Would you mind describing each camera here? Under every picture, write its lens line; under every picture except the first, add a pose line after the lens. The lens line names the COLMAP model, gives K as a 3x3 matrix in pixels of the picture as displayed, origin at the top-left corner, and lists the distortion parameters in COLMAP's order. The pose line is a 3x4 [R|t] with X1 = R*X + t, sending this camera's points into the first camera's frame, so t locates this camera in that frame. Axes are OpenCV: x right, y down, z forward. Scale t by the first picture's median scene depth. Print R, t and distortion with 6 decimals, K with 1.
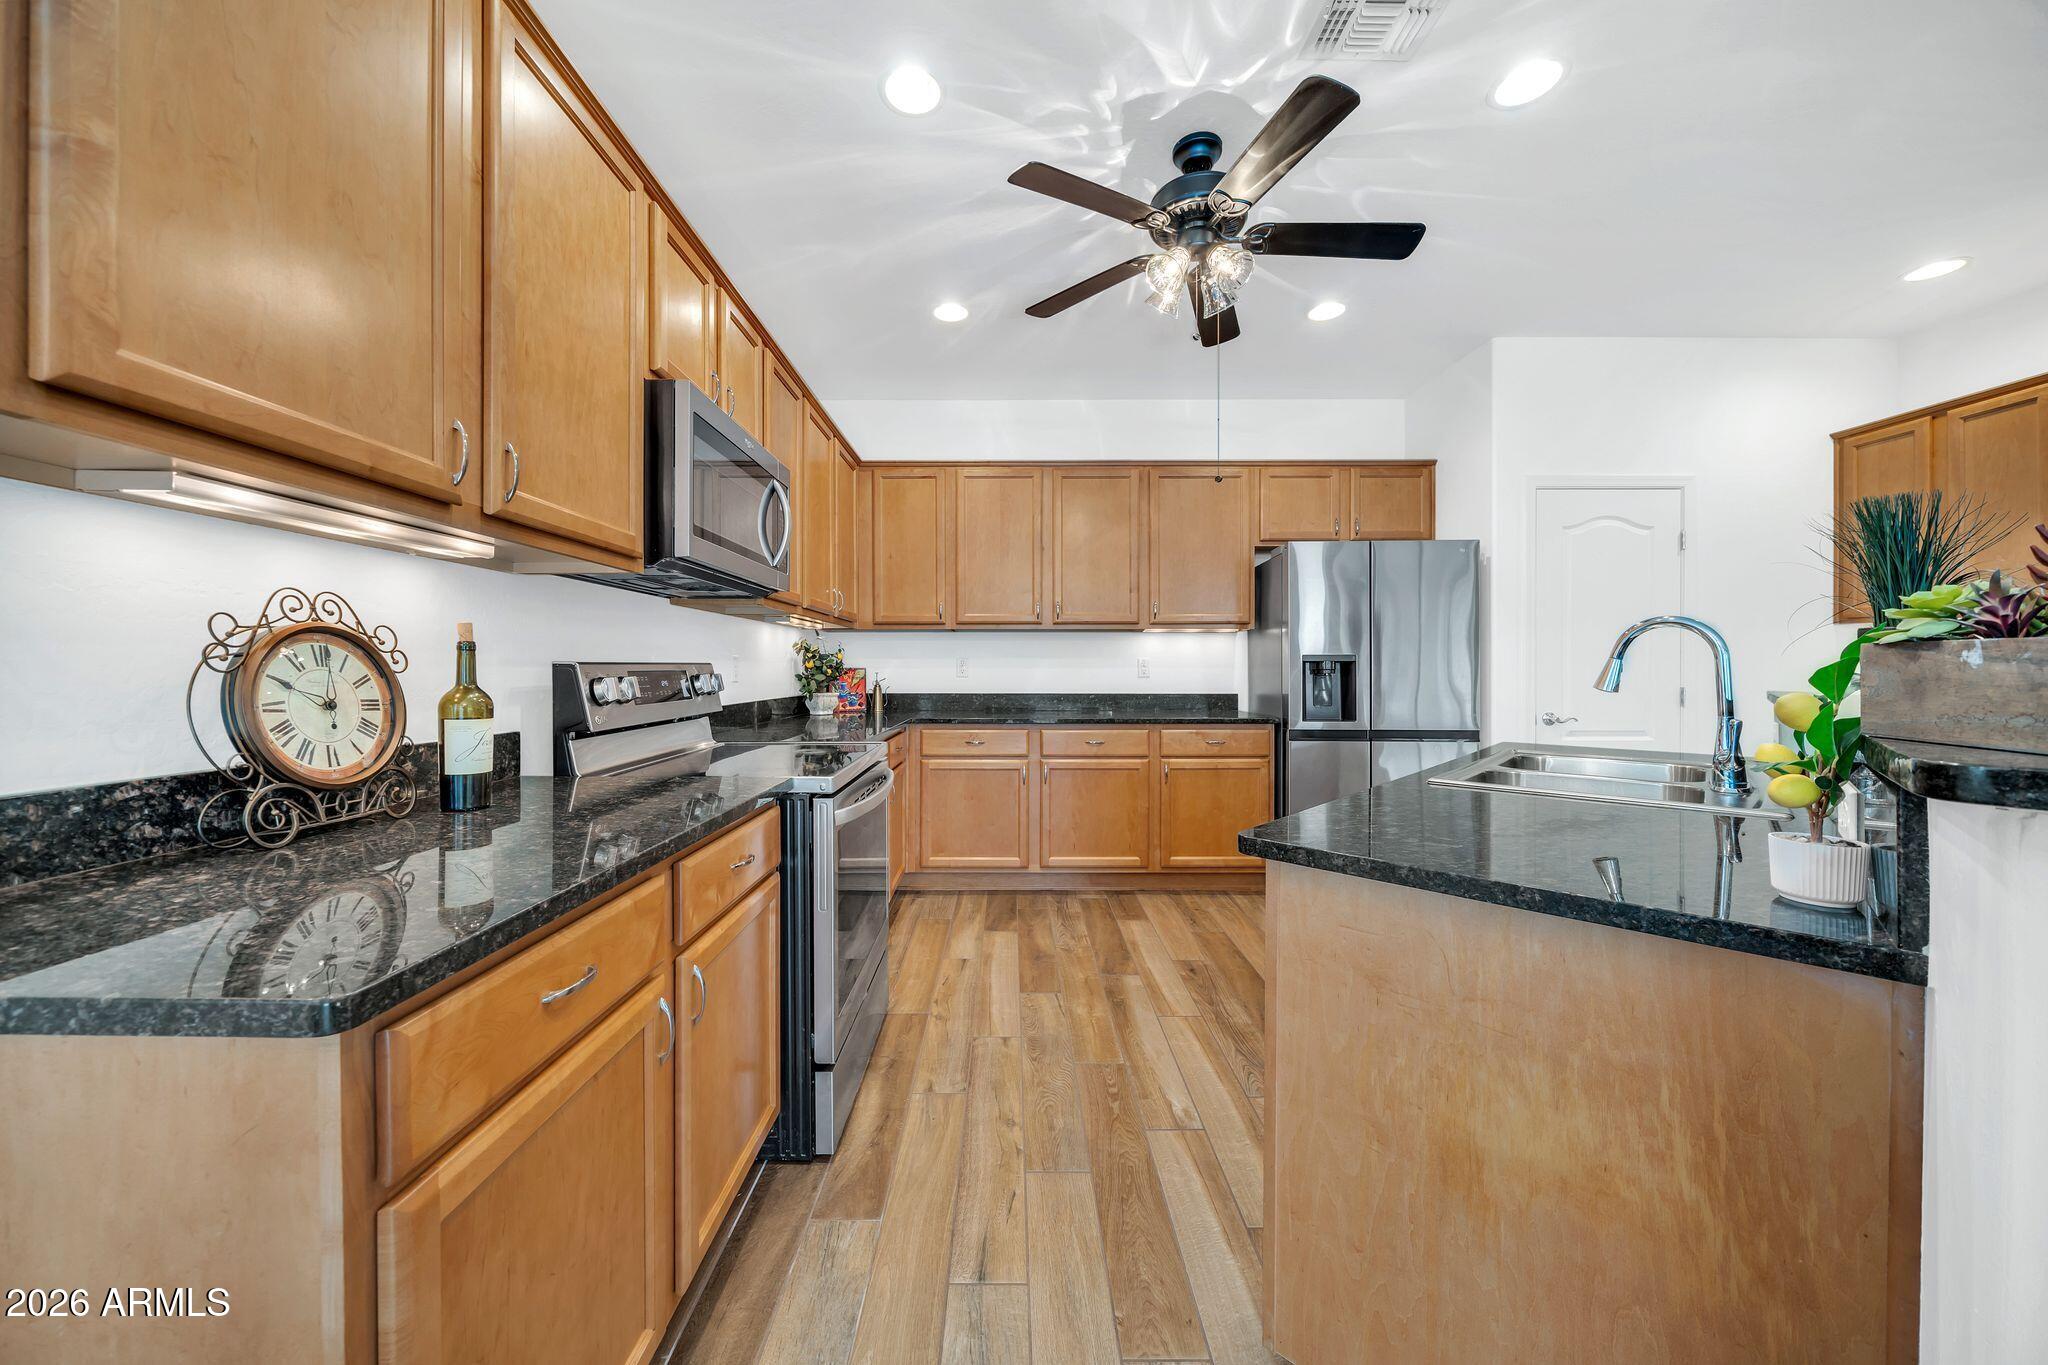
lens RADIAL K [[748.1, 0, 984.5], [0, 748.1, 673.4], [0, 0, 1]] dist [-0.000709, 0.000201]
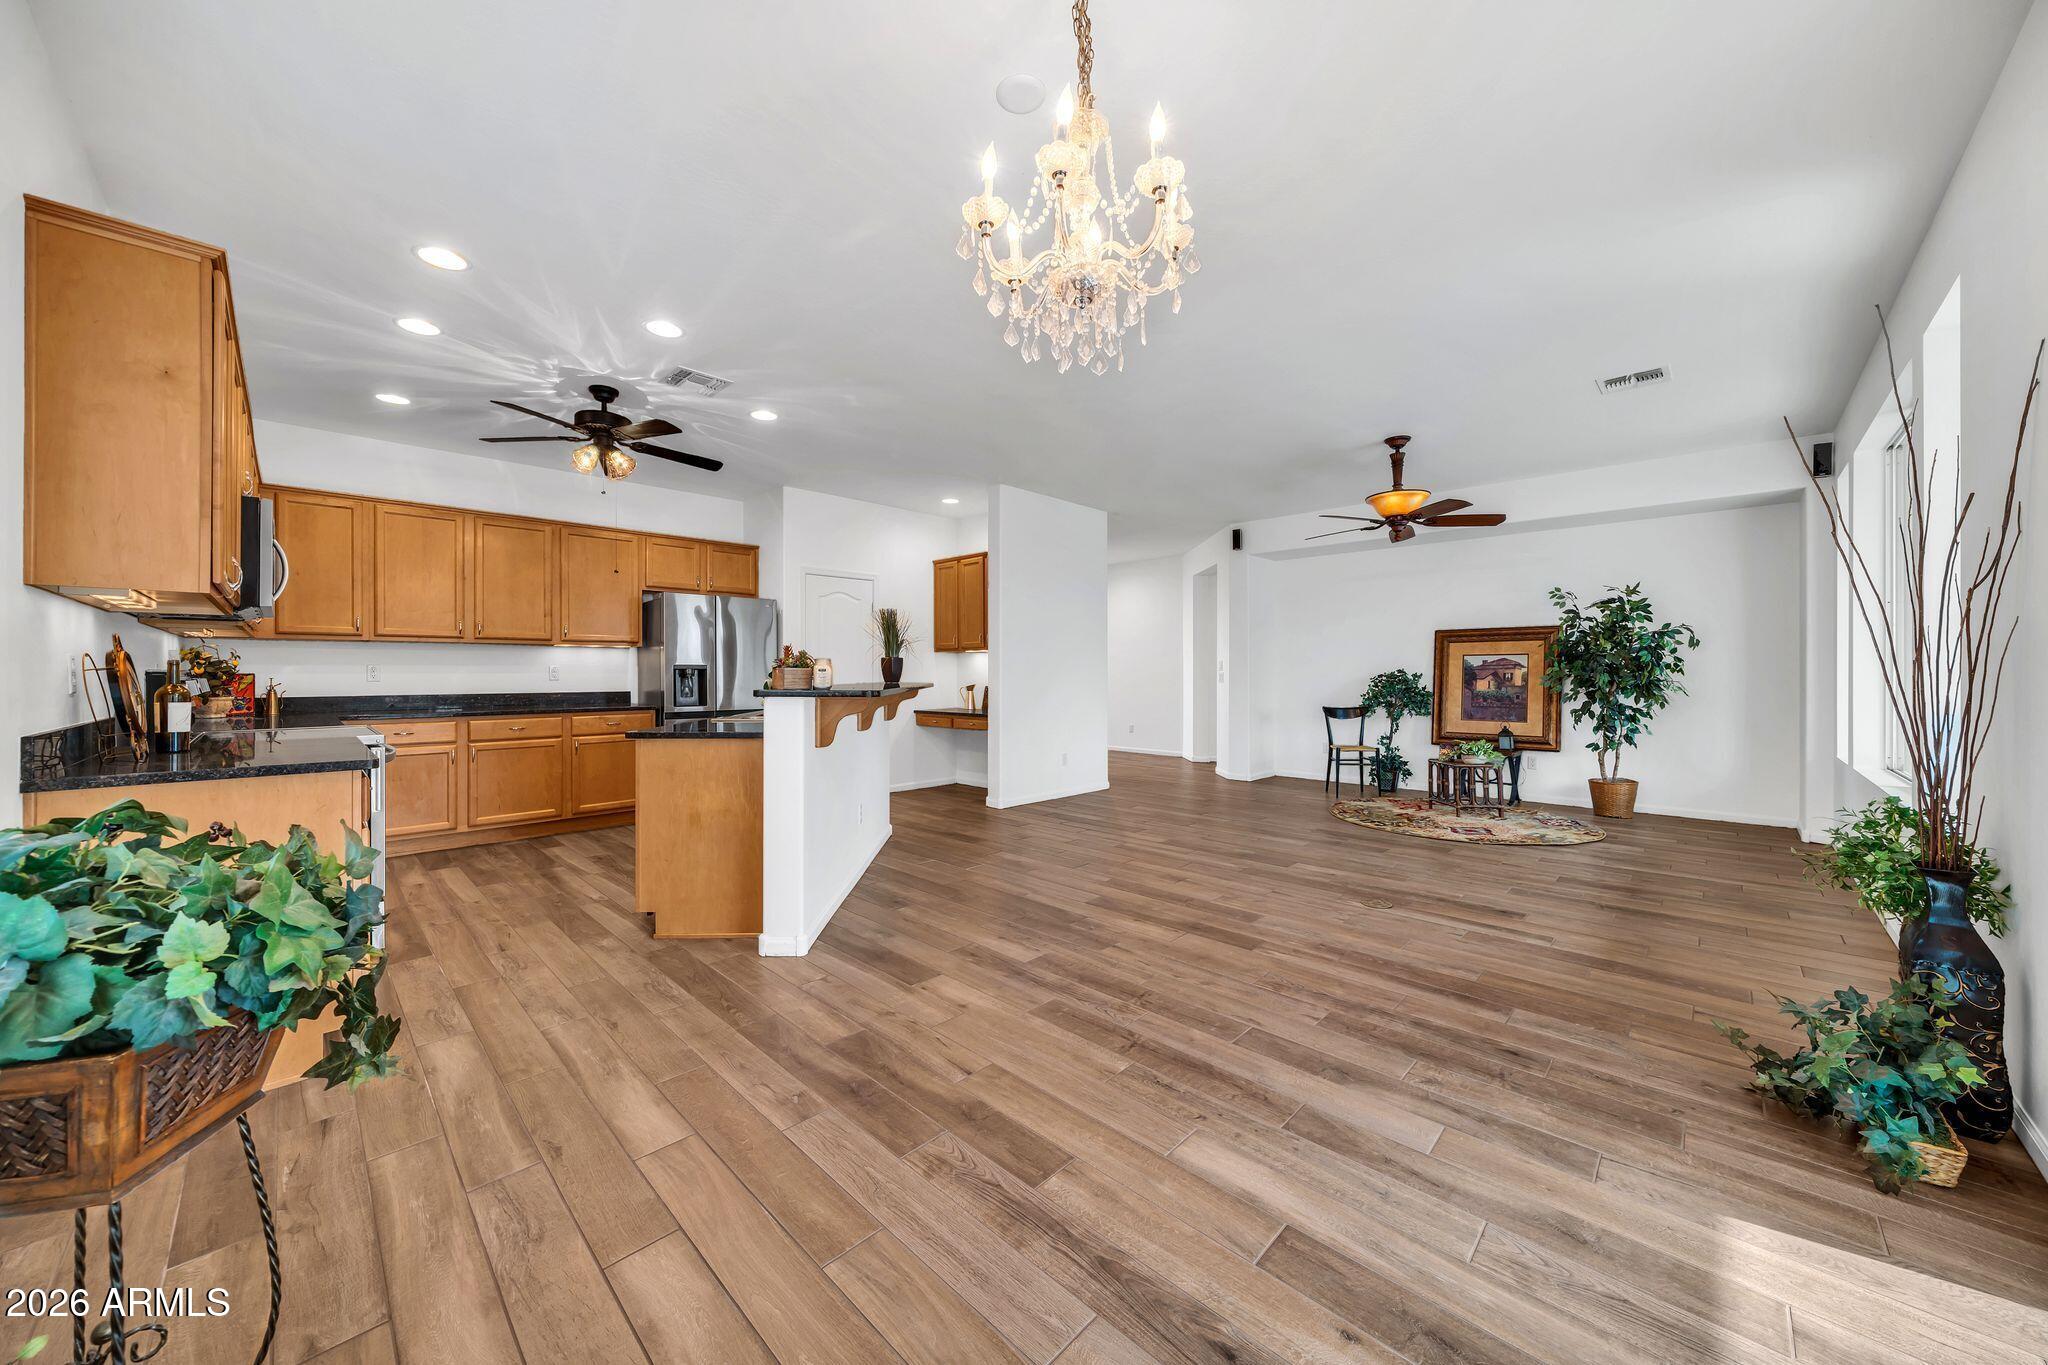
lens RADIAL K [[776.7, 0, 1026.9], [0, 776.7, 668.6], [0, 0, 1]] dist [0.000341, -0.000151]
pose [[0.701030, 0.002345, 0.713128, -0.207989], [0.005990, 0.999940, -0.009177, 0.002719], [-0.713107, 0.010705, 0.700974, -0.641643]]
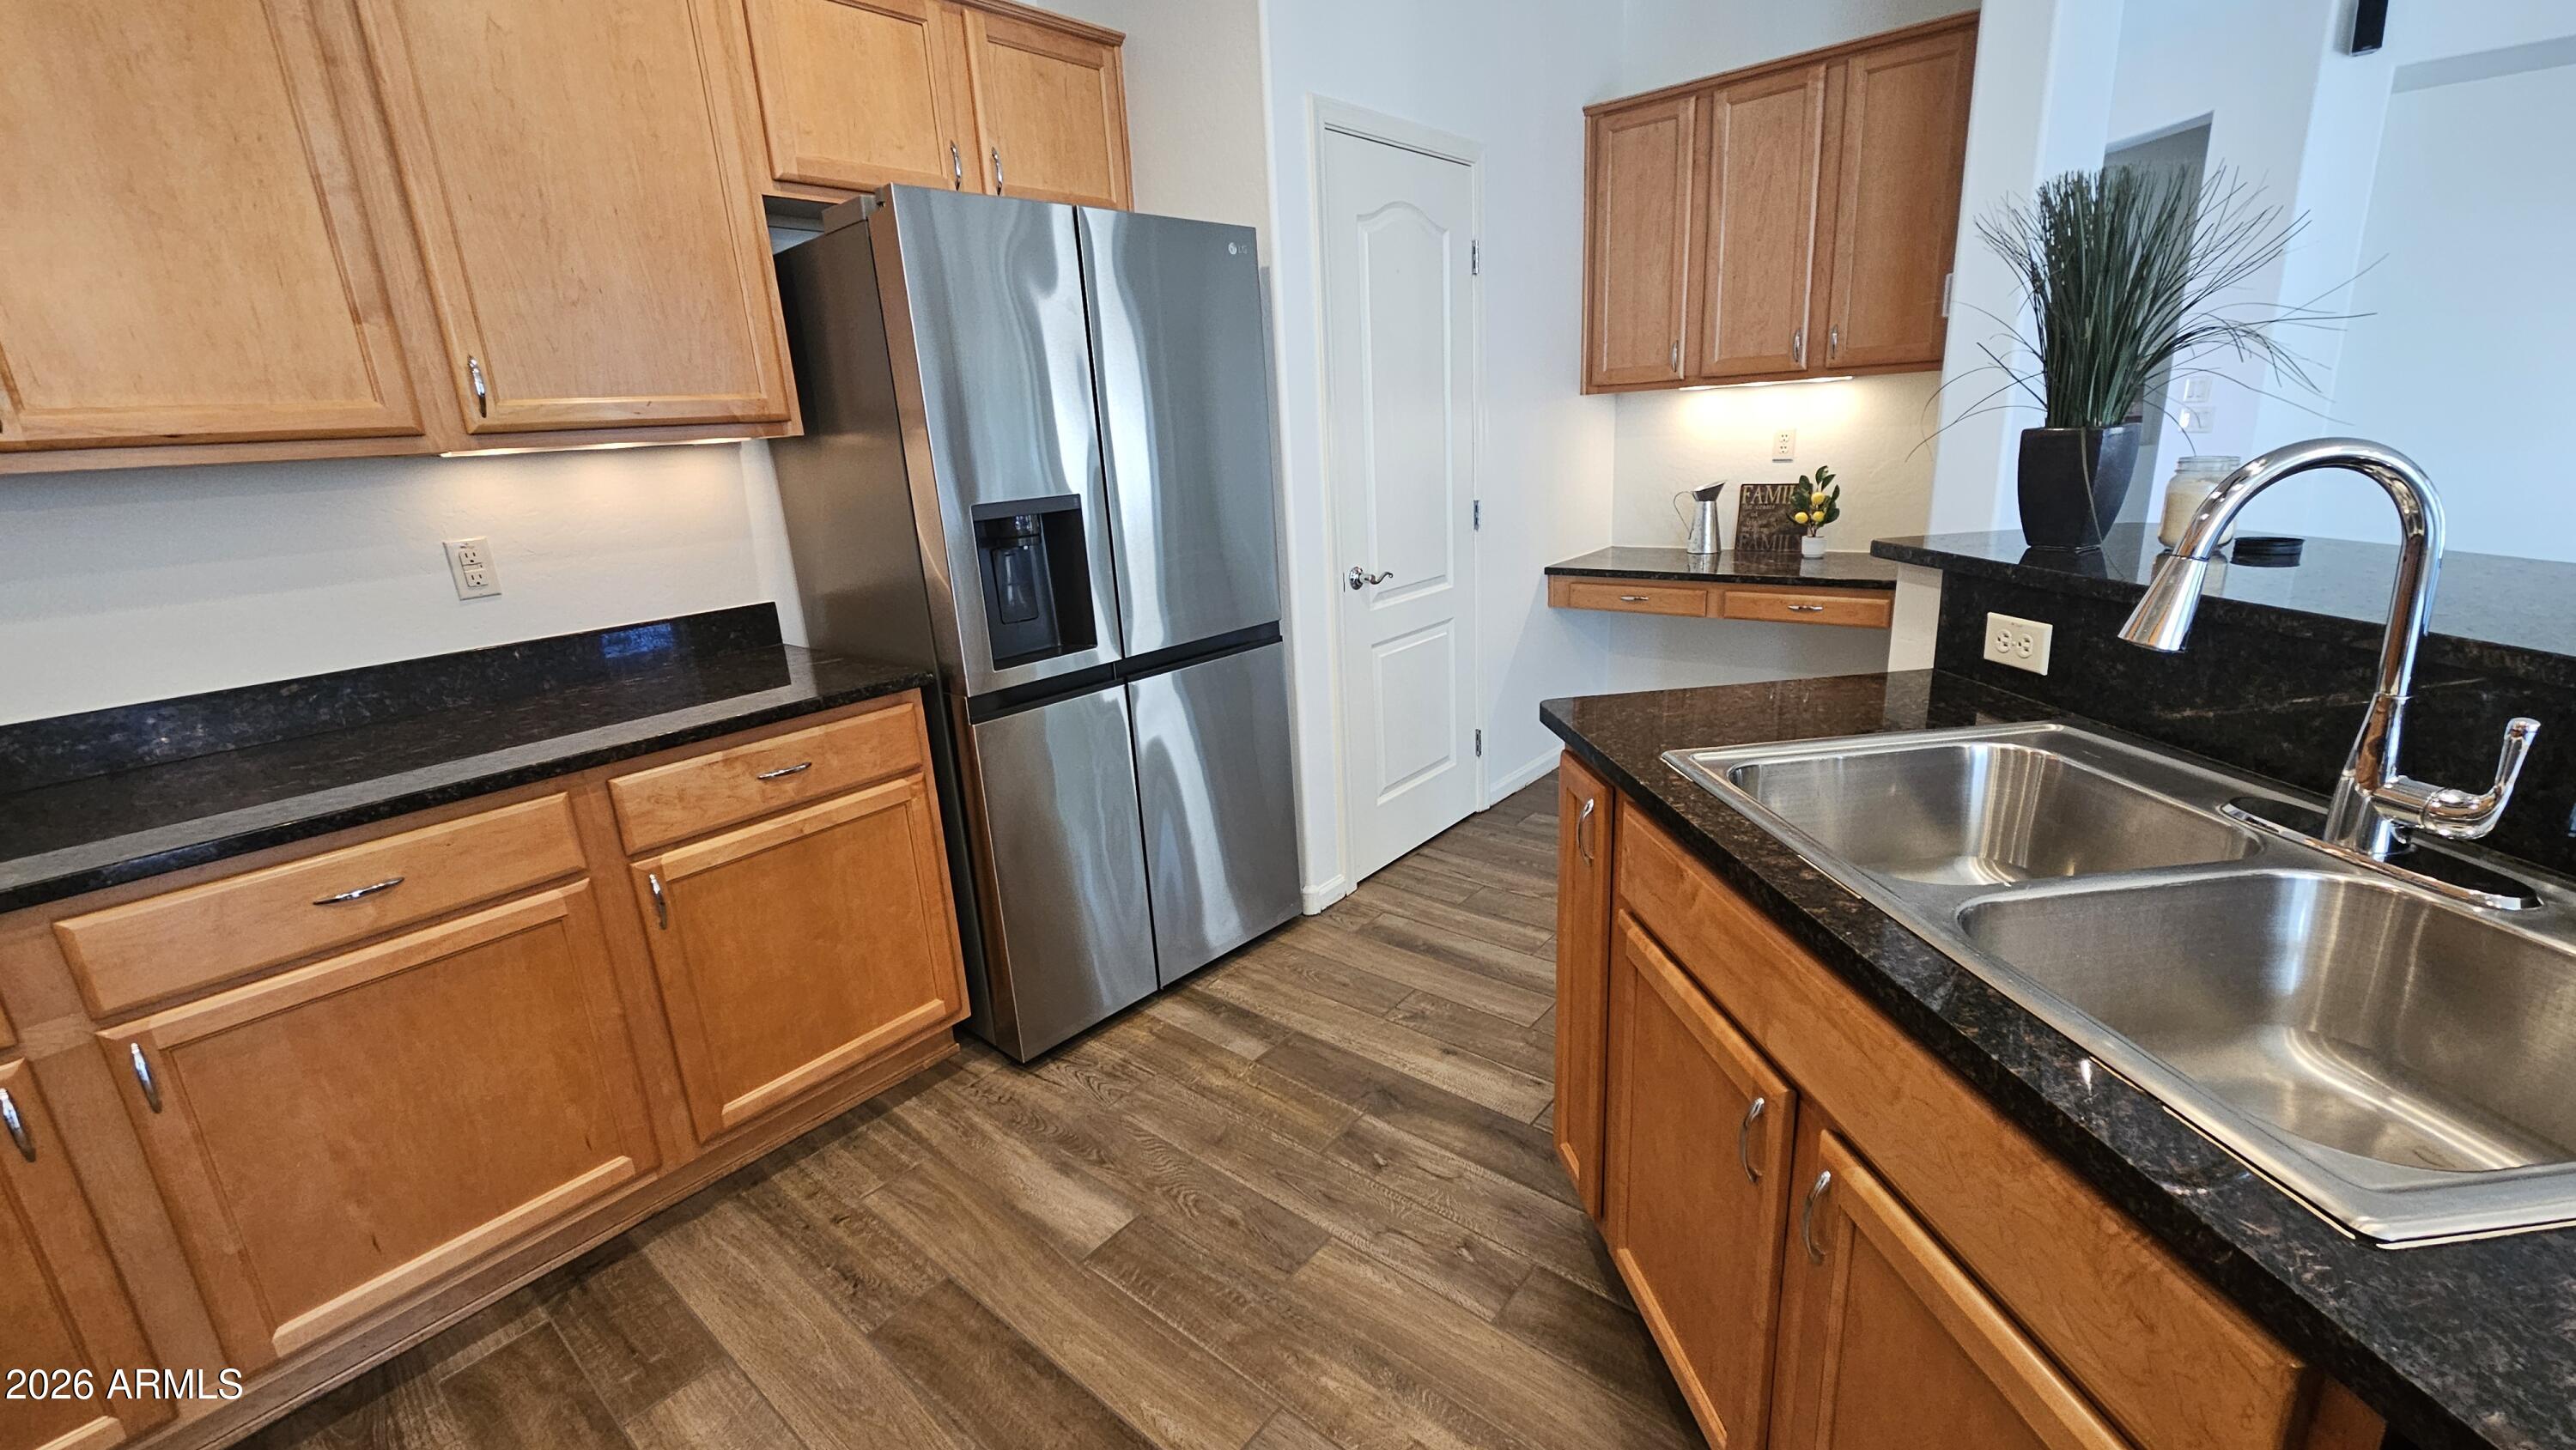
lens RADIAL K [[1067.8, 0, 1286.1], [0, 1067.8, 716.4], [0, 0, 1]] dist [0.006622, -0.000131]
pose [[0.628155, -0.246442, 0.738030, 0.084880], [0.065211, 0.961854, 0.265679, -0.054611], [-0.775351, -0.118760, 0.620264, 0.489014]]
